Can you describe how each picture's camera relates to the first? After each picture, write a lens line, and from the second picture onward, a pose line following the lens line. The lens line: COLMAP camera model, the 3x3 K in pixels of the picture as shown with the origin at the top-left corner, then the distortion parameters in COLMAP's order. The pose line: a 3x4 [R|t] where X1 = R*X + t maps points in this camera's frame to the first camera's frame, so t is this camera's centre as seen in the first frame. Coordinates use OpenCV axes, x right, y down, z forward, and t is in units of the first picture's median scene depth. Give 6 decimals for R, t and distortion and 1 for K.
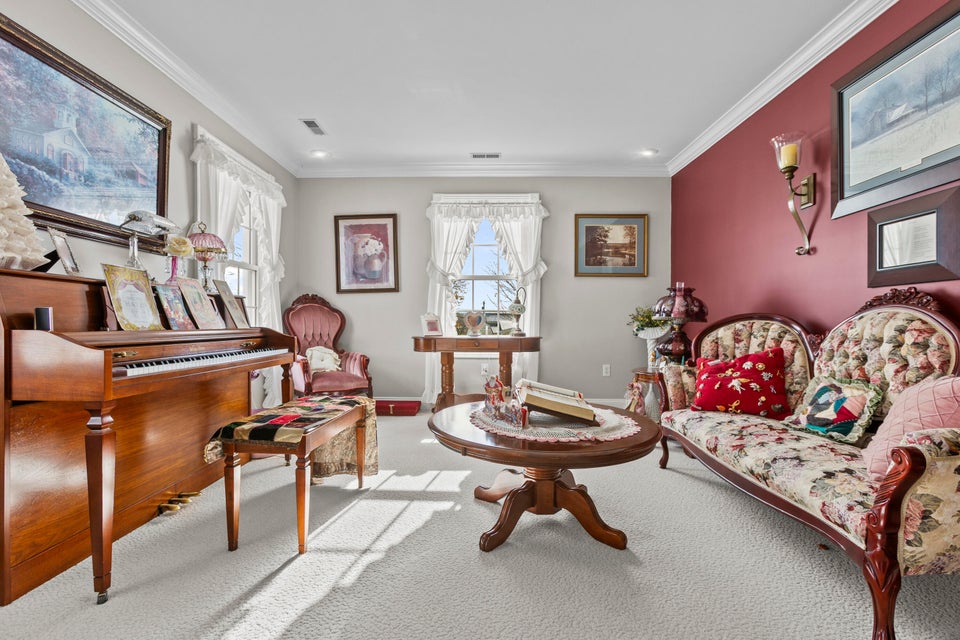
lens RADIAL K [[441.1, 0, 470.8], [0, 441.1, 318.0], [0, 0, 1]] dist [-0.041051, 0.040482]
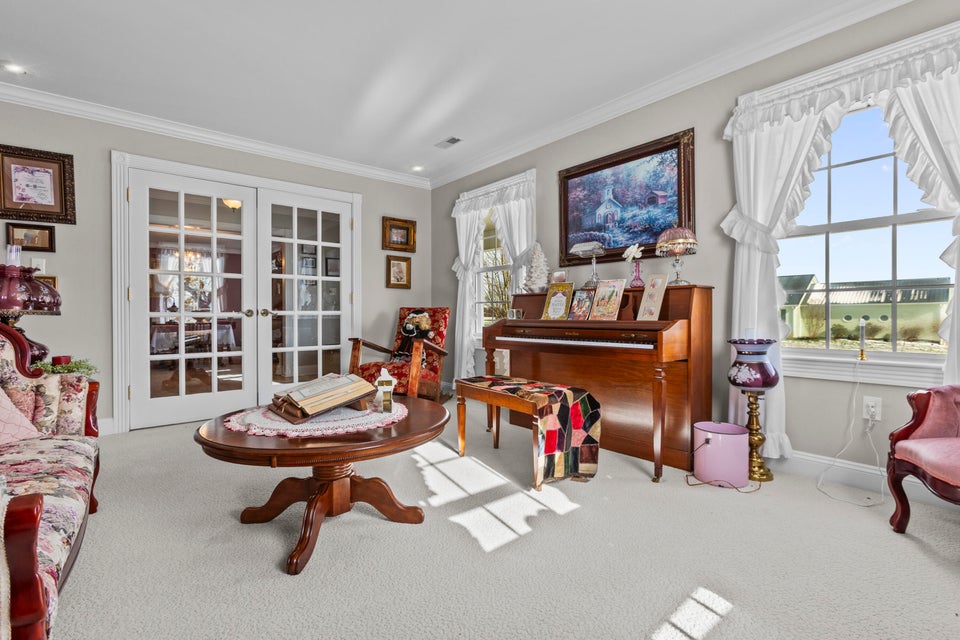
lens RADIAL K [[441.1, 0, 470.8], [0, 441.1, 318.0], [0, 0, 1]] dist [-0.041051, 0.040482]
pose [[-0.761214, 0.001628, -0.648498, 0.508205], [0.009186, 0.999924, -0.008272, 0.026143], [0.648435, -0.012254, -0.761171, 1.765189]]
